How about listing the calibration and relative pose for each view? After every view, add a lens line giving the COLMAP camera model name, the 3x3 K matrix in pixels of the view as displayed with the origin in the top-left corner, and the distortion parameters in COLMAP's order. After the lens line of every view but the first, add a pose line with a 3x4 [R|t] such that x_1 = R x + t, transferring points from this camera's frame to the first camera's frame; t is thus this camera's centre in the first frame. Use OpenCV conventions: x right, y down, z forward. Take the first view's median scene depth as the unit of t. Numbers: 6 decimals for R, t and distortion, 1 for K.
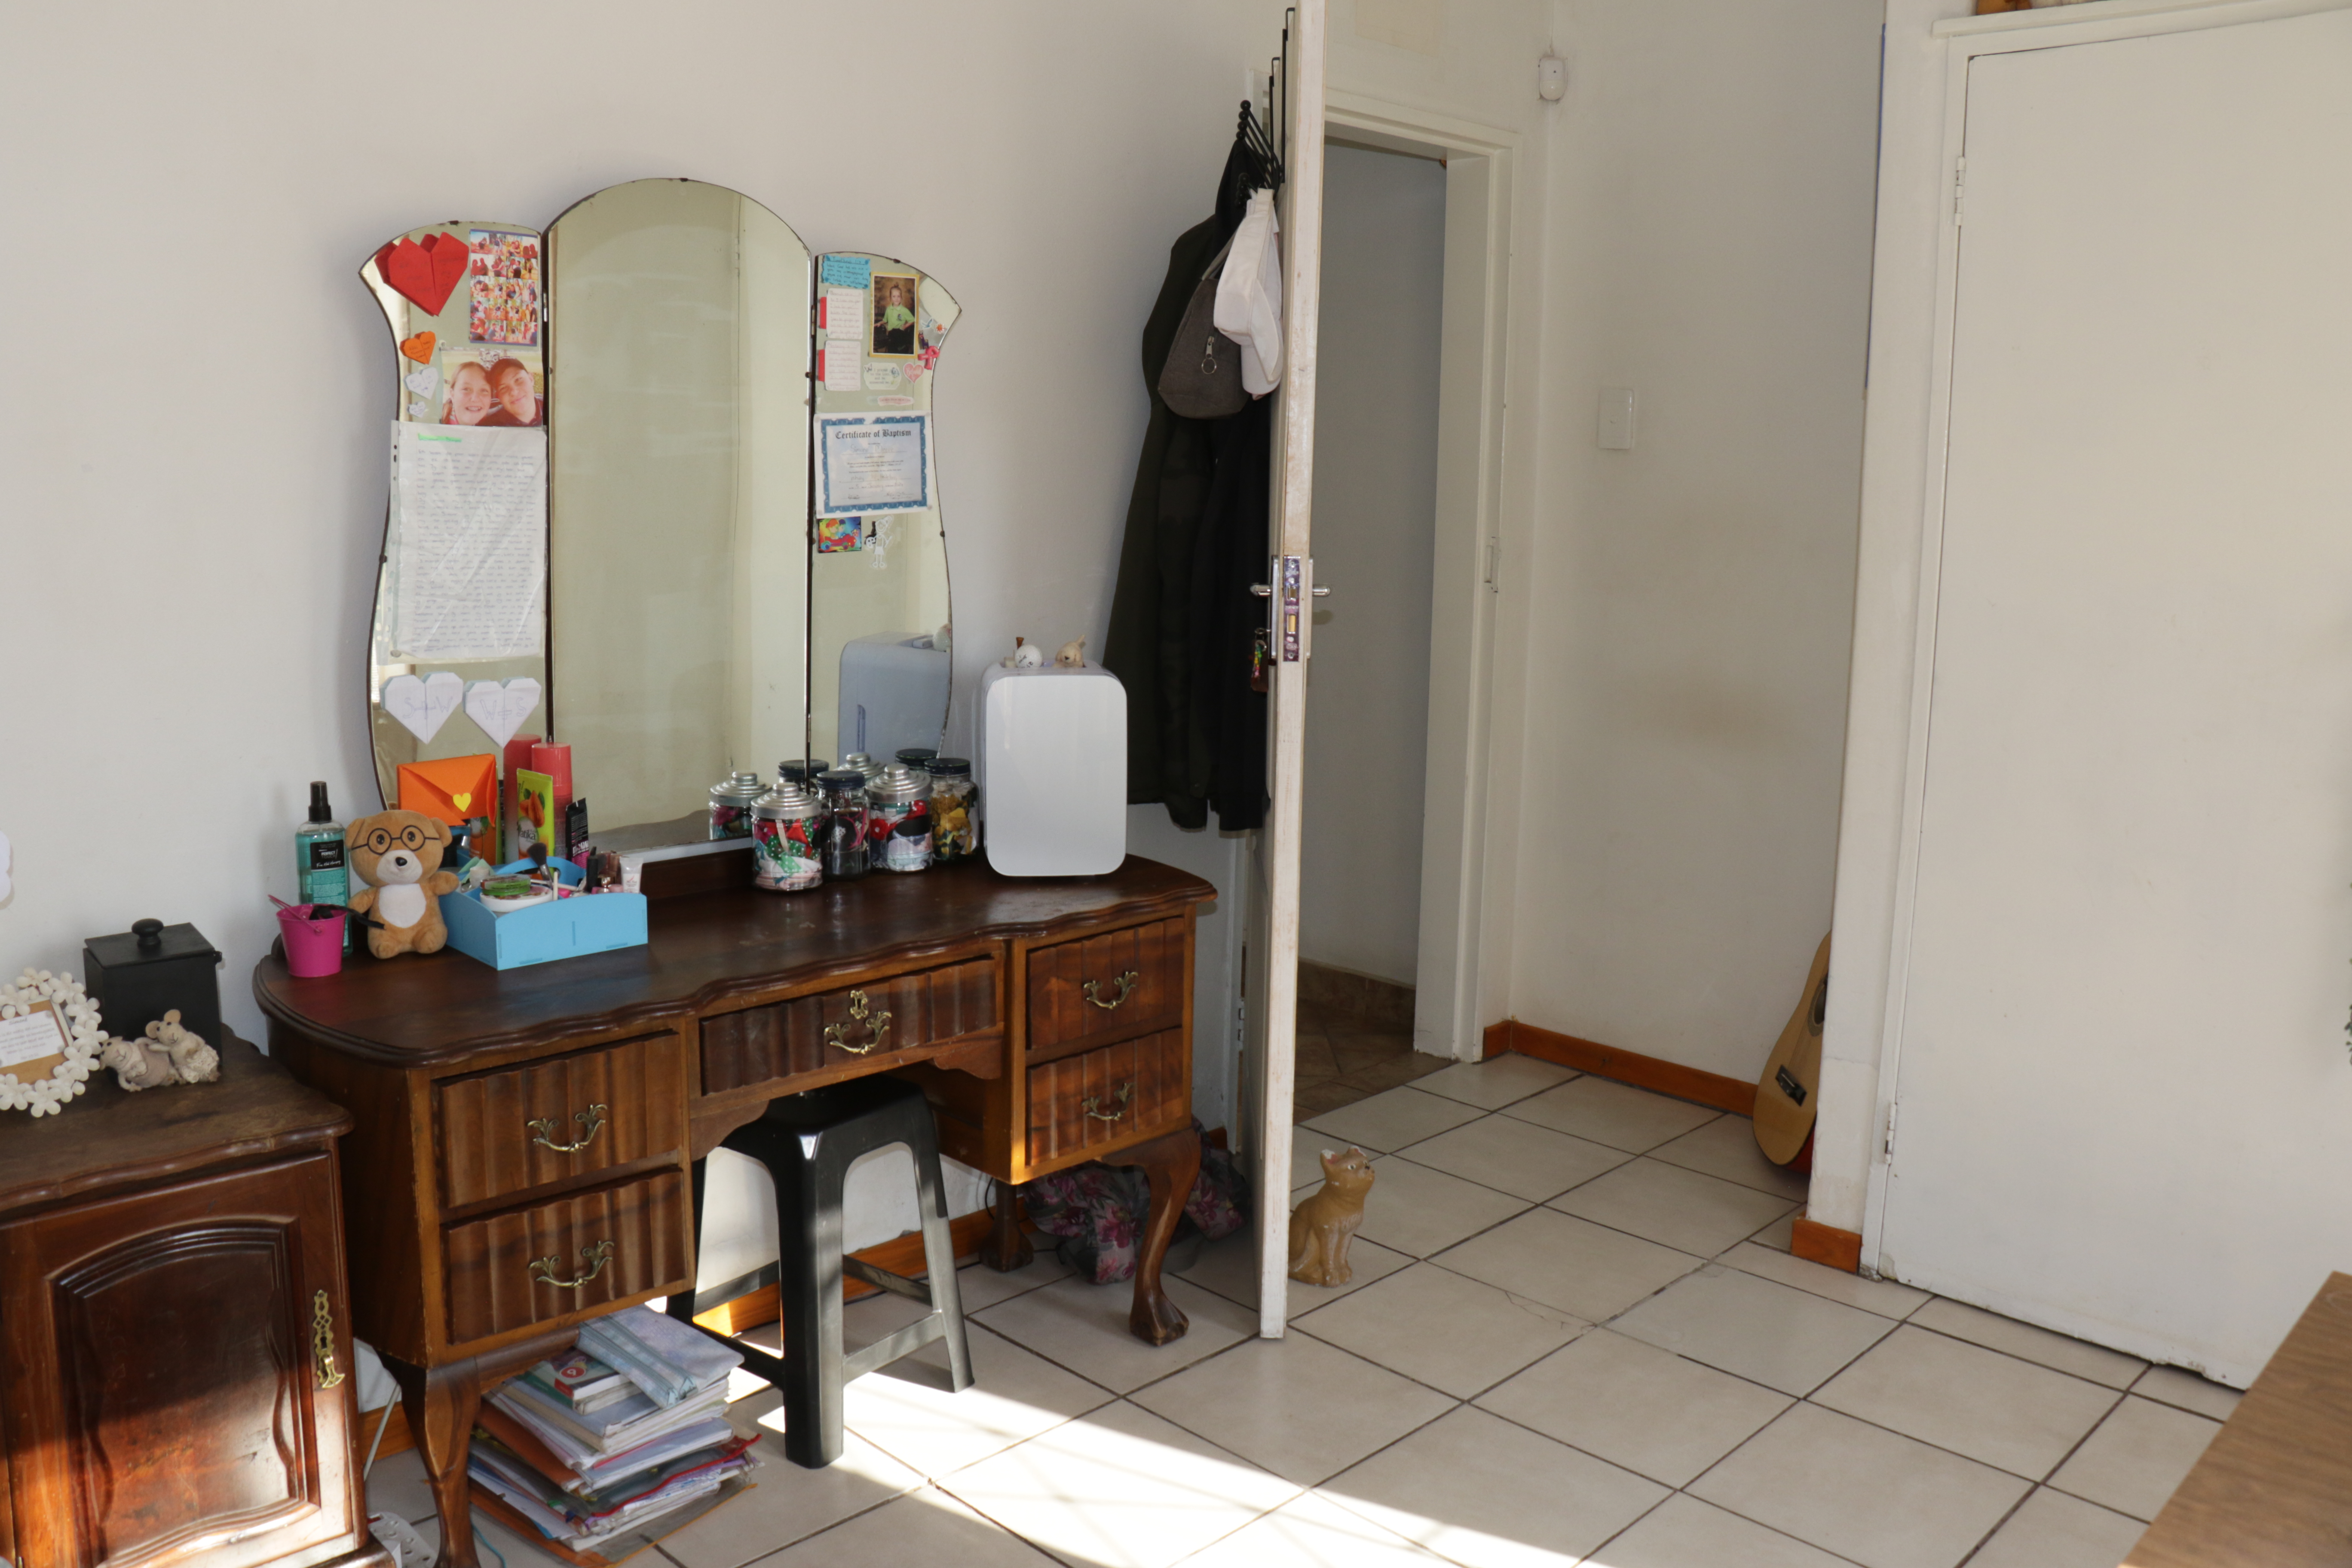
lens RADIAL K [[1907.3, 0, 1176.0], [0, 1907.3, 784.0], [0, 0, 1]] dist [-0.172748, 0.153455]
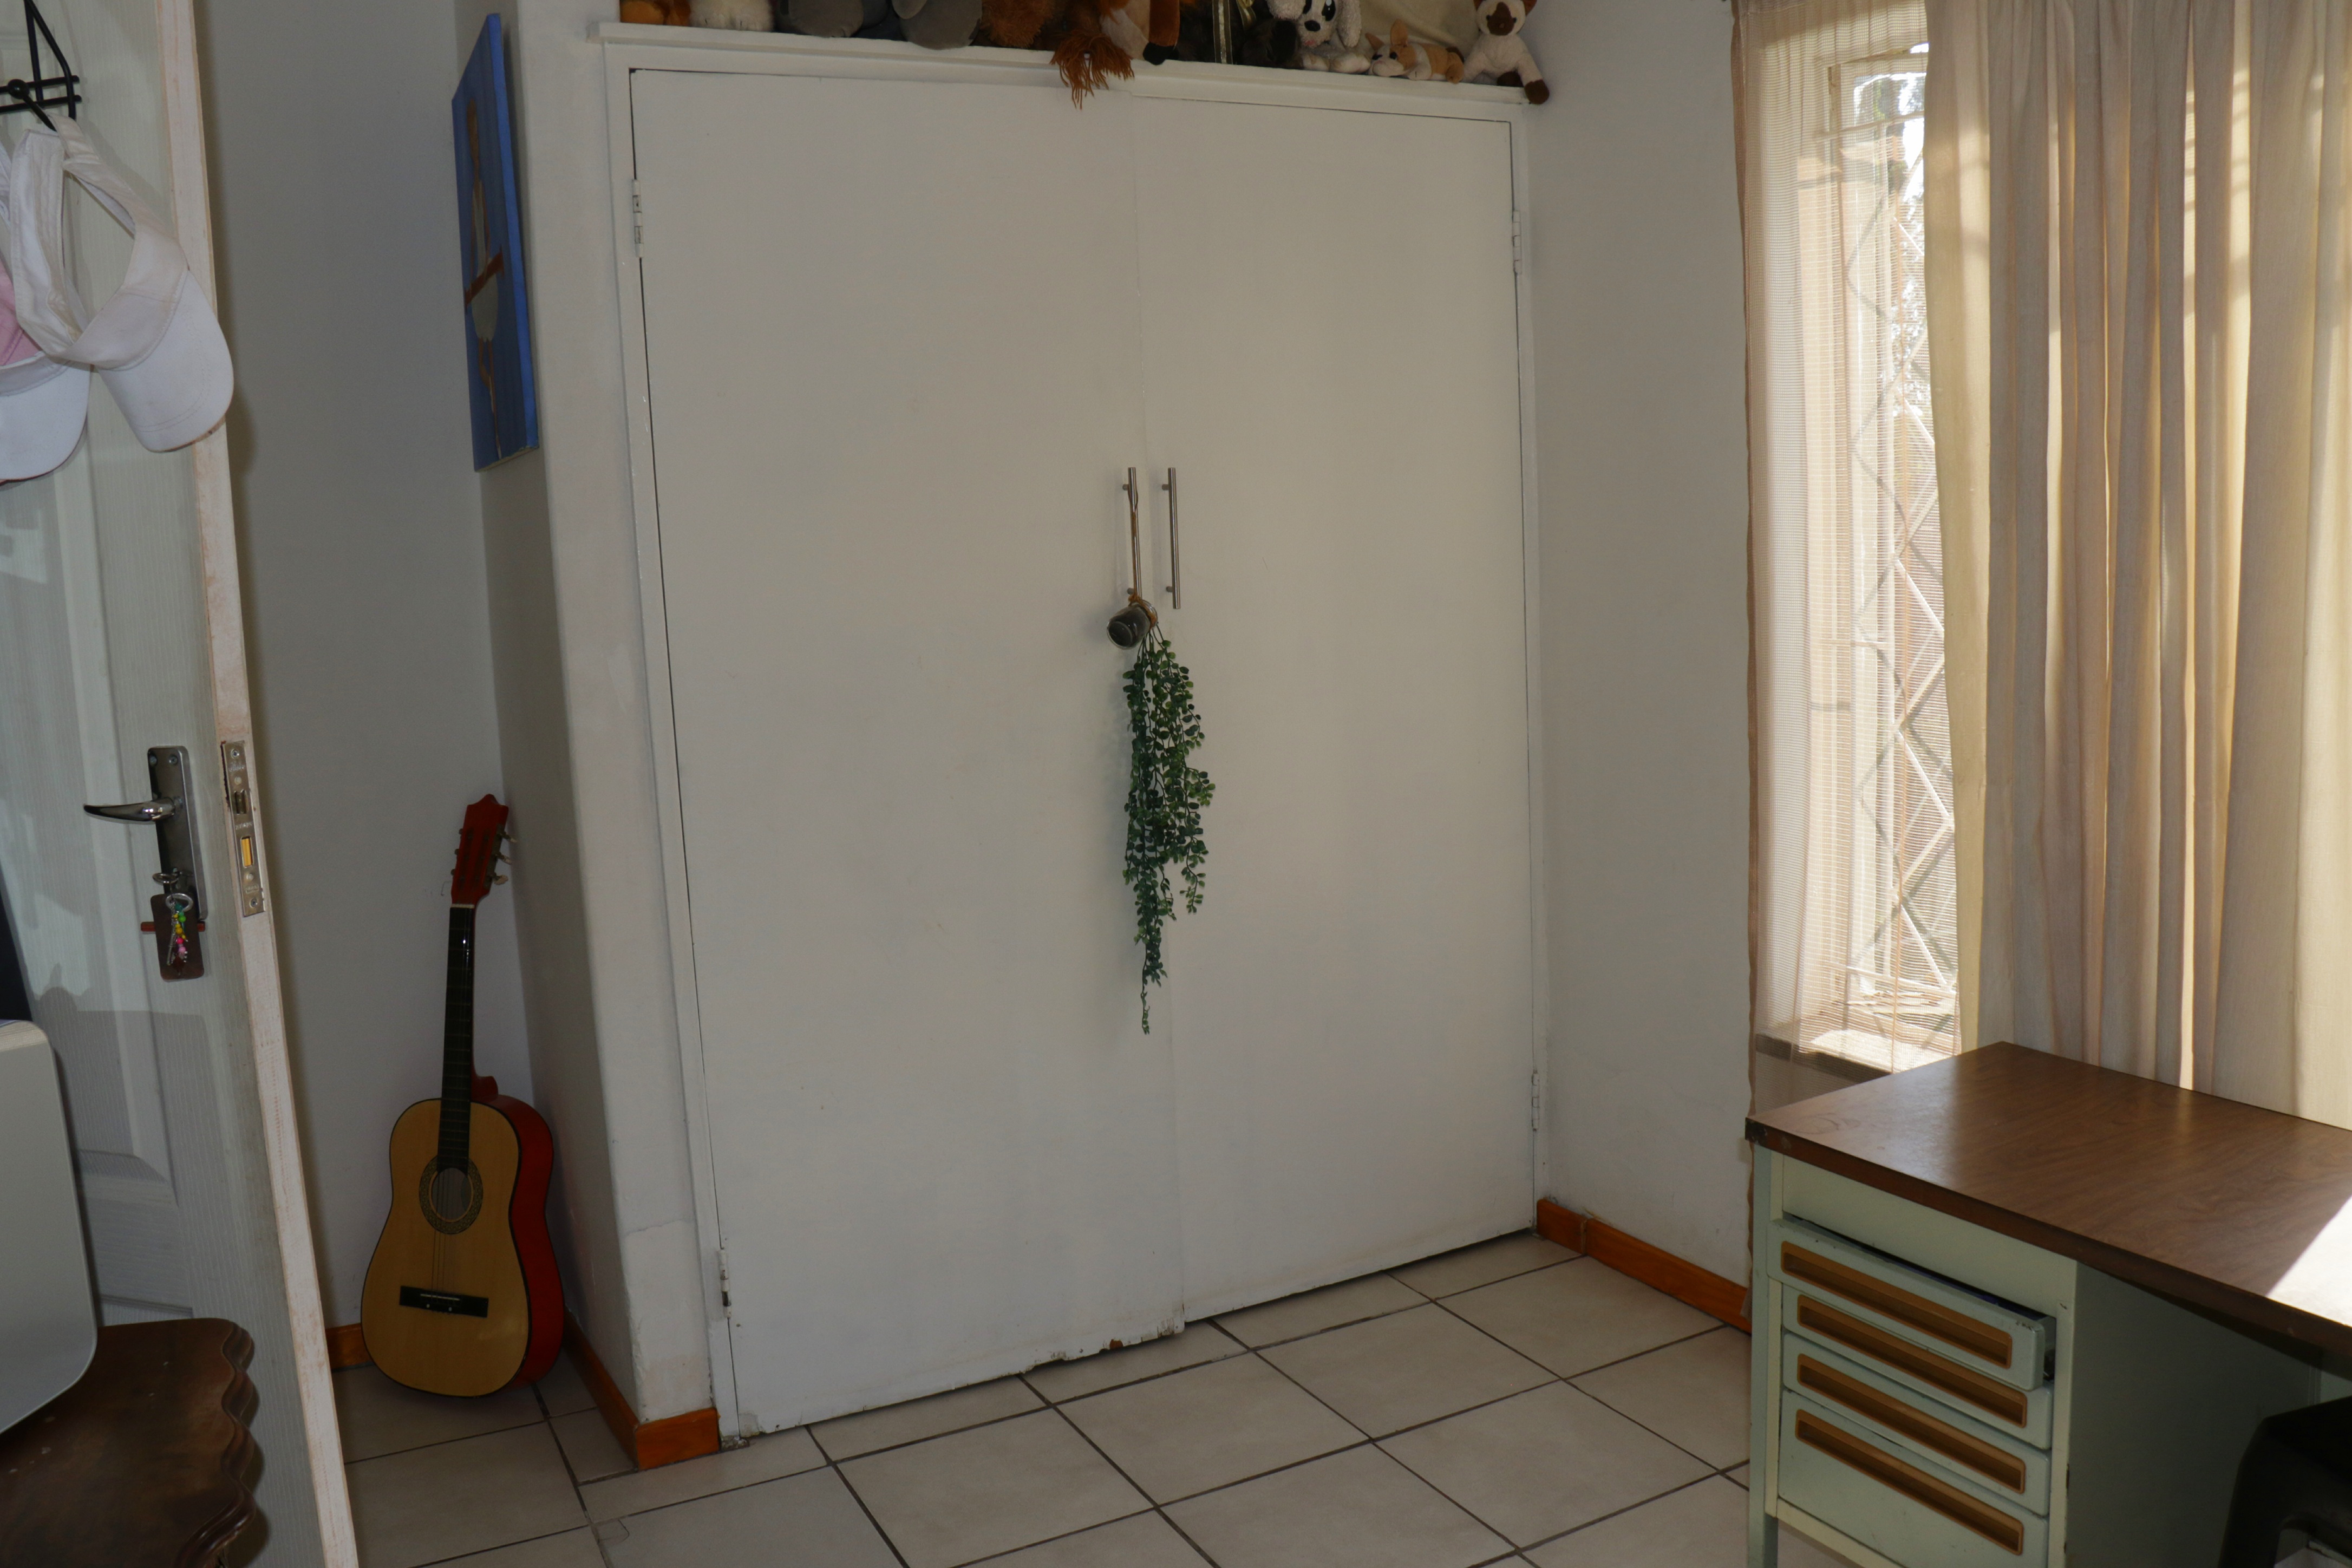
lens RADIAL K [[1907.3, 0, 1176.0], [0, 1907.3, 784.0], [0, 0, 1]] dist [-0.172748, 0.153455]
pose [[0.320156, -0.170898, 0.931823, -0.347218], [0.213275, 0.971347, 0.104870, -0.093107], [-0.923046, 0.165160, 0.347431, 0.471415]]
